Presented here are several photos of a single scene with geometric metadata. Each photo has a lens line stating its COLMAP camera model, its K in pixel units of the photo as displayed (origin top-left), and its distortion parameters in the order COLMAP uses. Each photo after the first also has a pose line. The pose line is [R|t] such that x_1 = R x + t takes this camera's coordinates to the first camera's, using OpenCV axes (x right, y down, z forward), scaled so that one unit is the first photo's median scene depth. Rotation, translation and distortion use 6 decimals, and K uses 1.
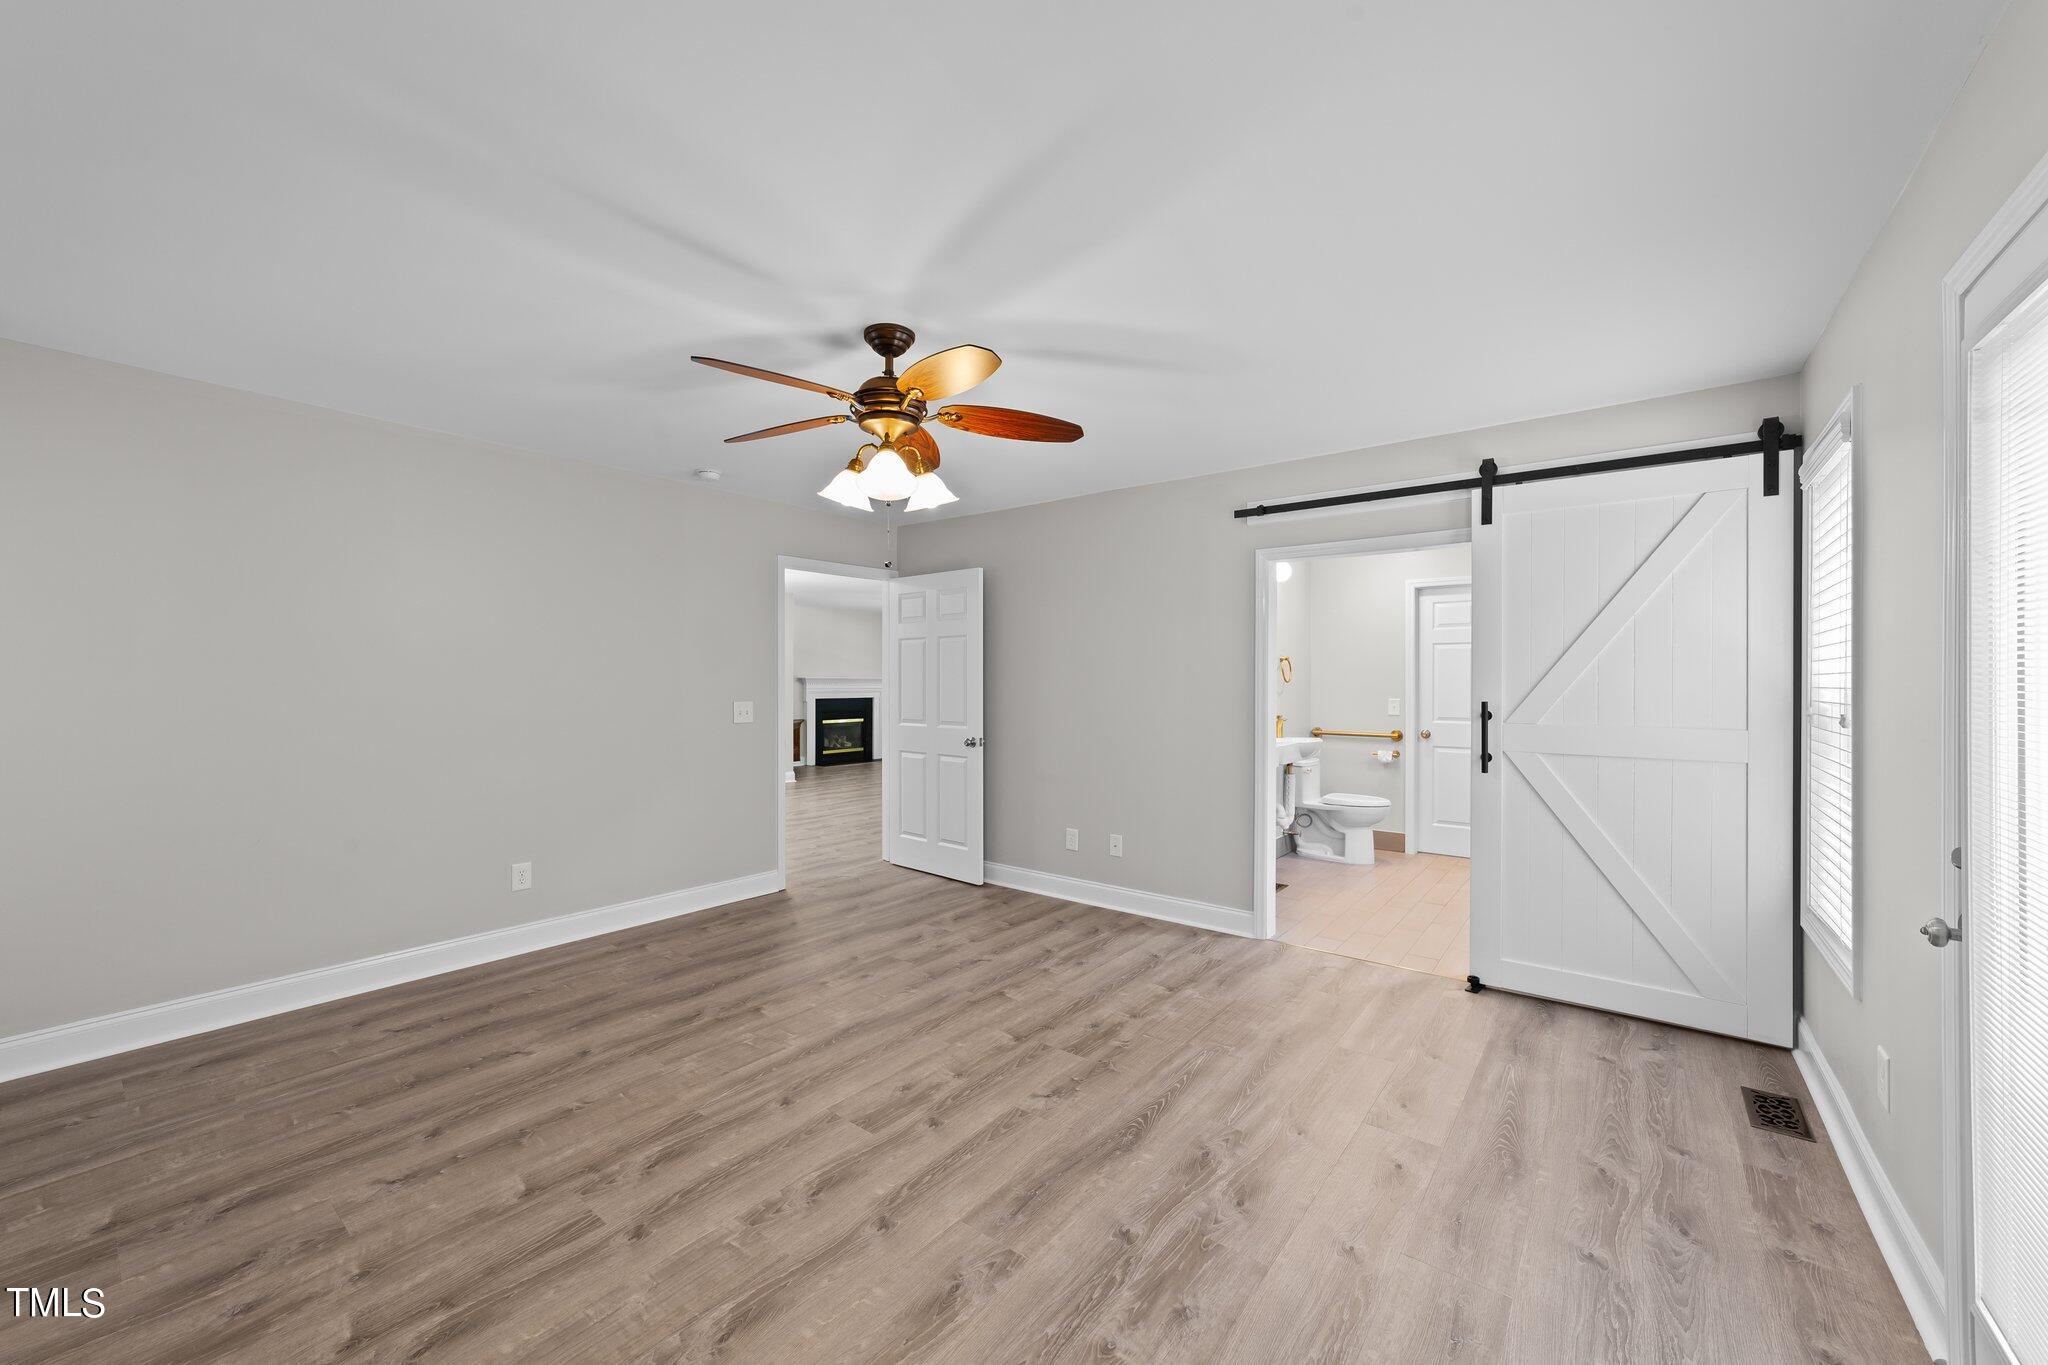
lens RADIAL K [[788.8, 0, 1029.6], [0, 788.8, 686.6], [0, 0, 1]] dist [-0.017237, 0.010207]
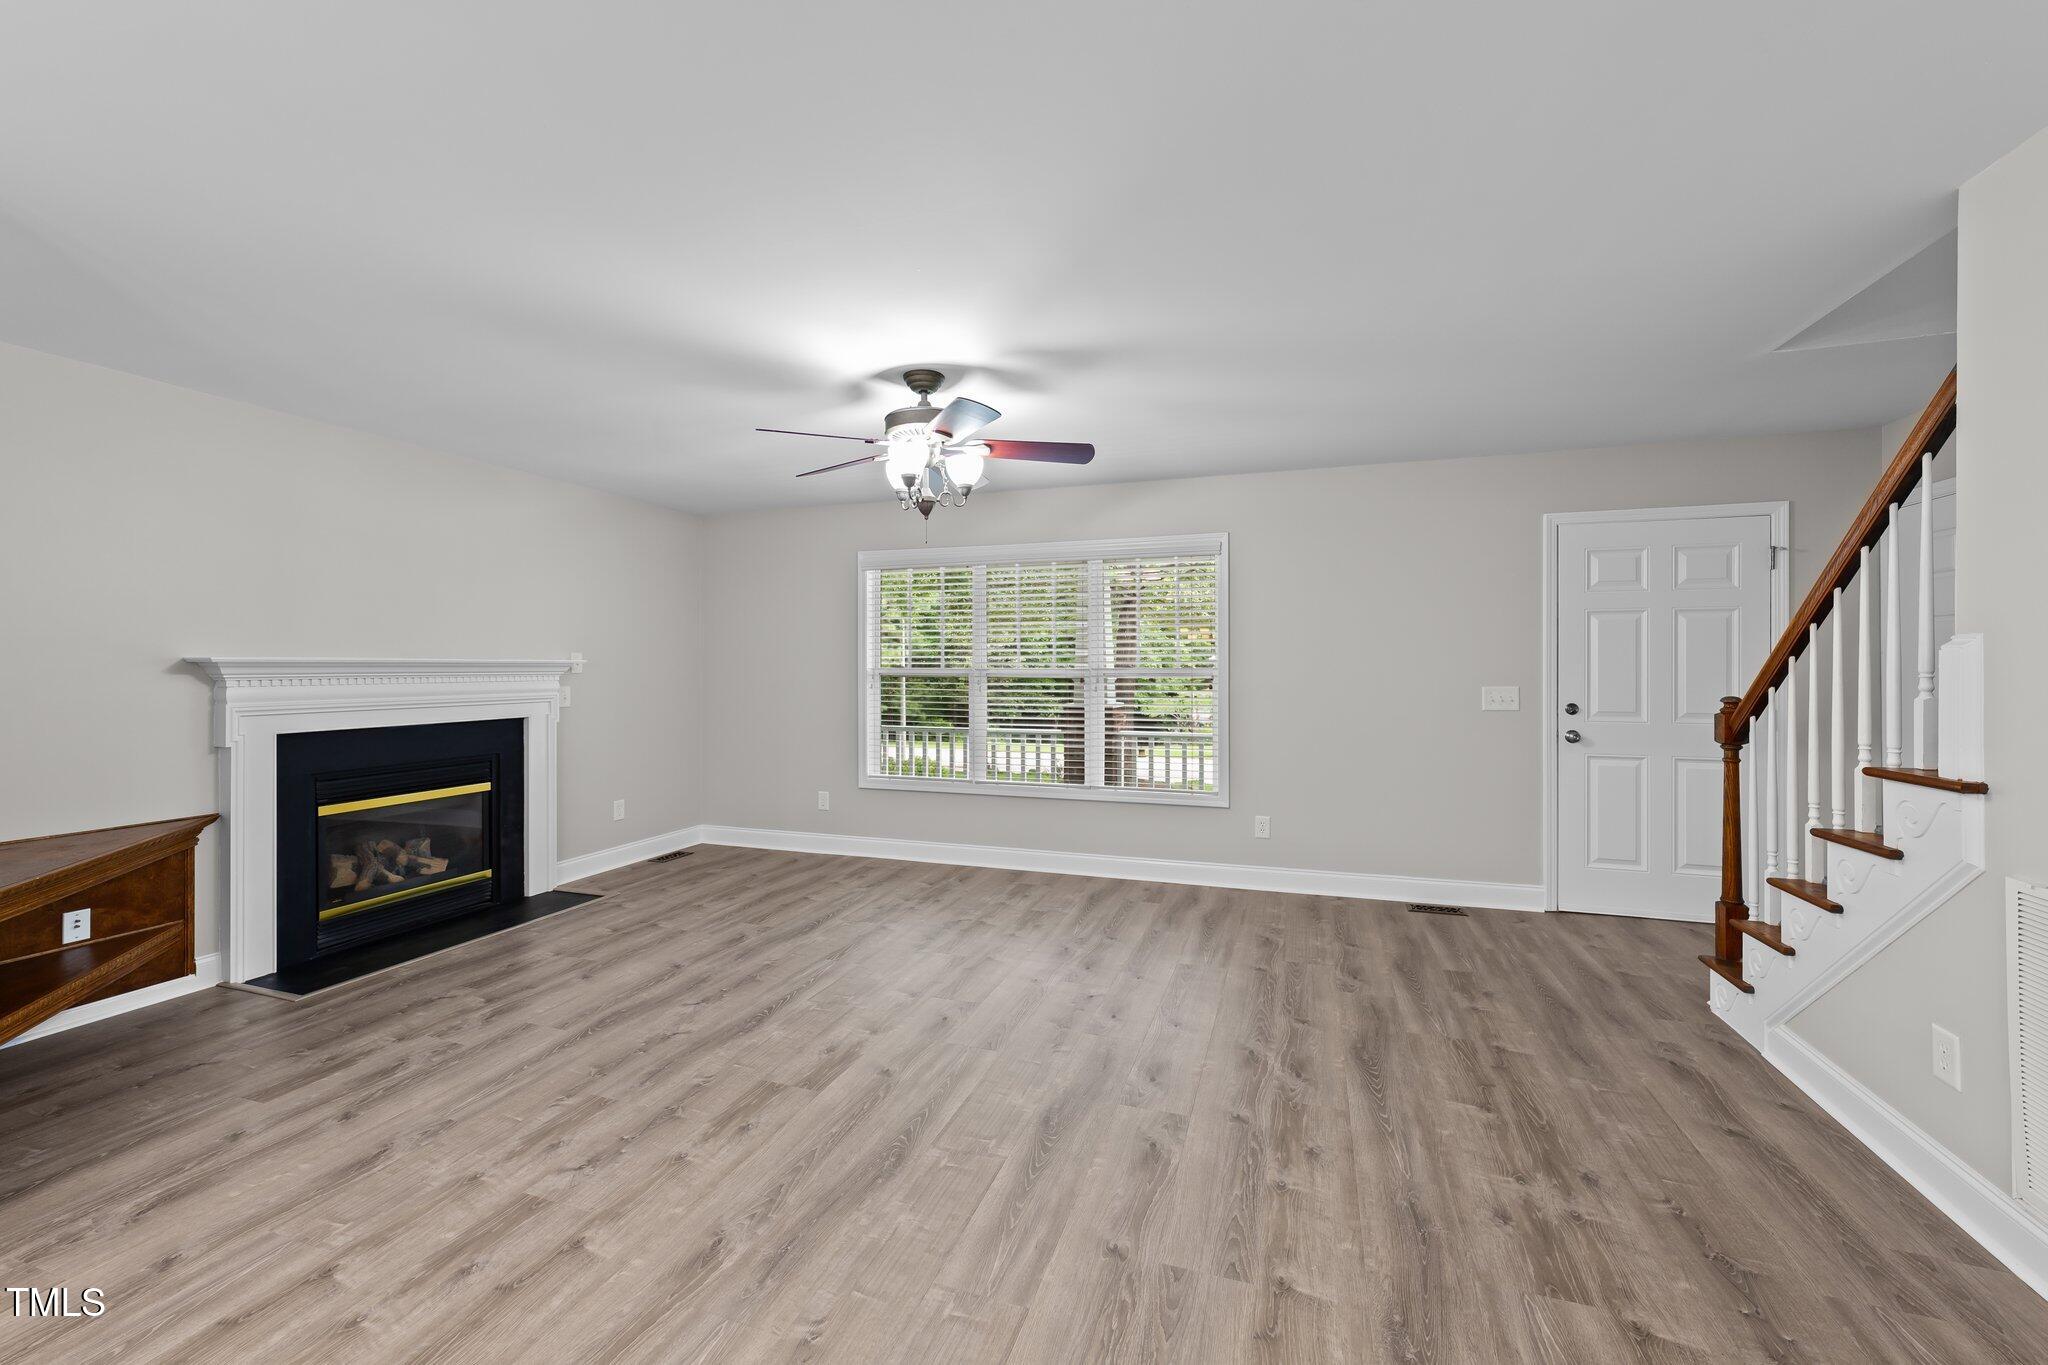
lens RADIAL K [[795.4, 0, 1033.6], [0, 795.4, 671.0], [0, 0, 1]] dist [-0.007382, 0.000515]
pose [[0.947444, -0.003084, 0.319908, -0.101493], [0.002656, 0.999995, 0.001773, -0.006180], [-0.319912, -0.000830, 0.947447, 0.612089]]
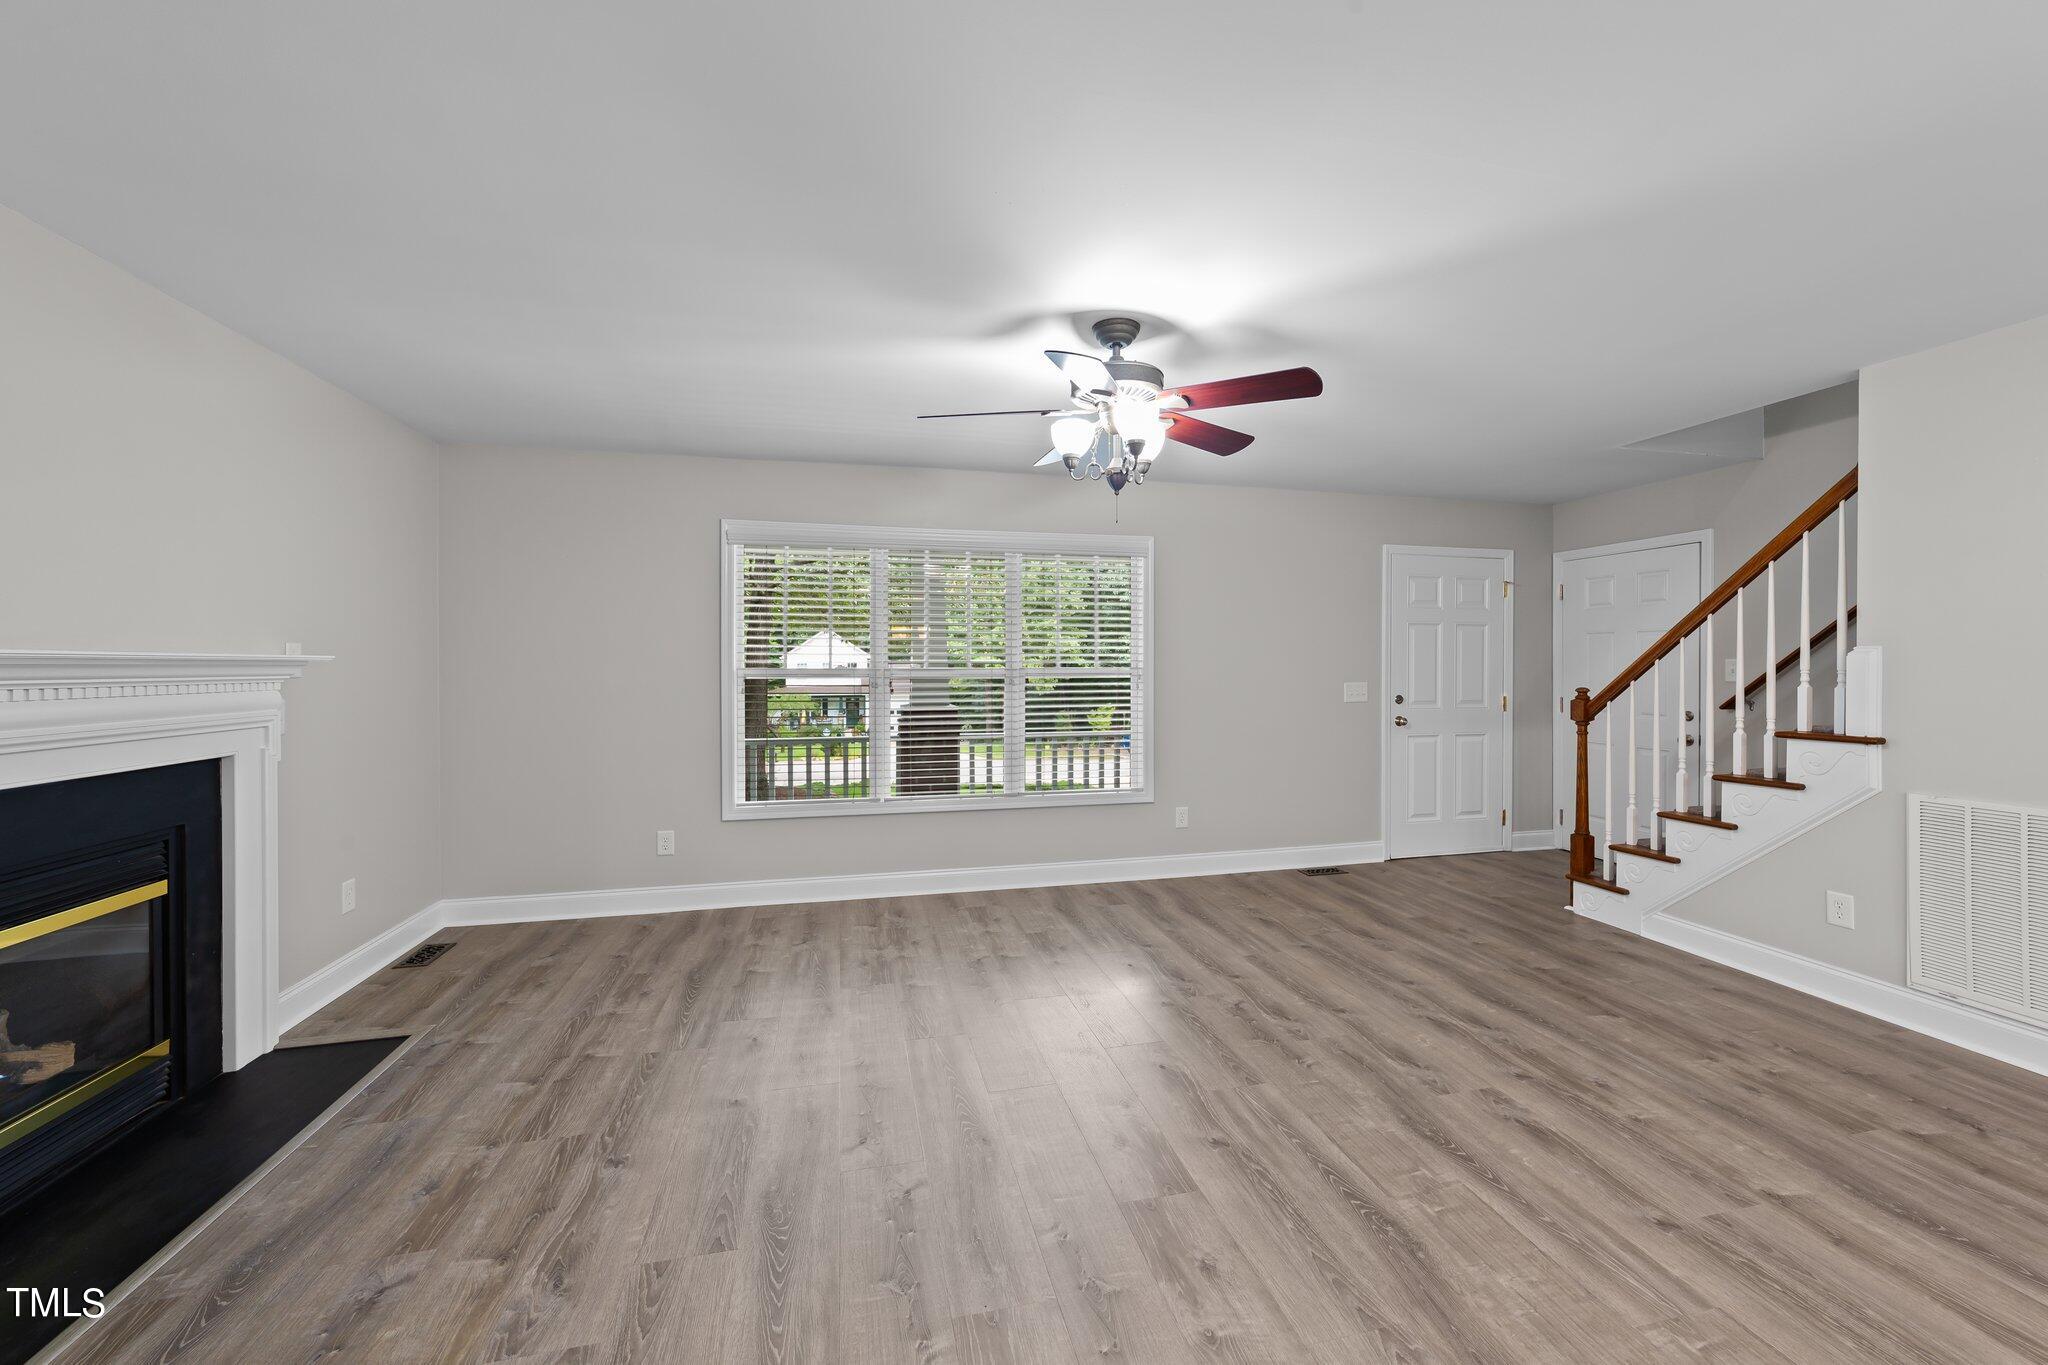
lens RADIAL K [[786.6, 0, 1028.9], [0, 786.6, 675.7], [0, 0, 1]] dist [-0.014770, 0.007488]
pose [[0.633059, -0.010401, 0.774034, -0.224602], [0.004439, 0.999942, 0.009806, -0.006765], [-0.774091, -0.002772, 0.633068, 0.735710]]
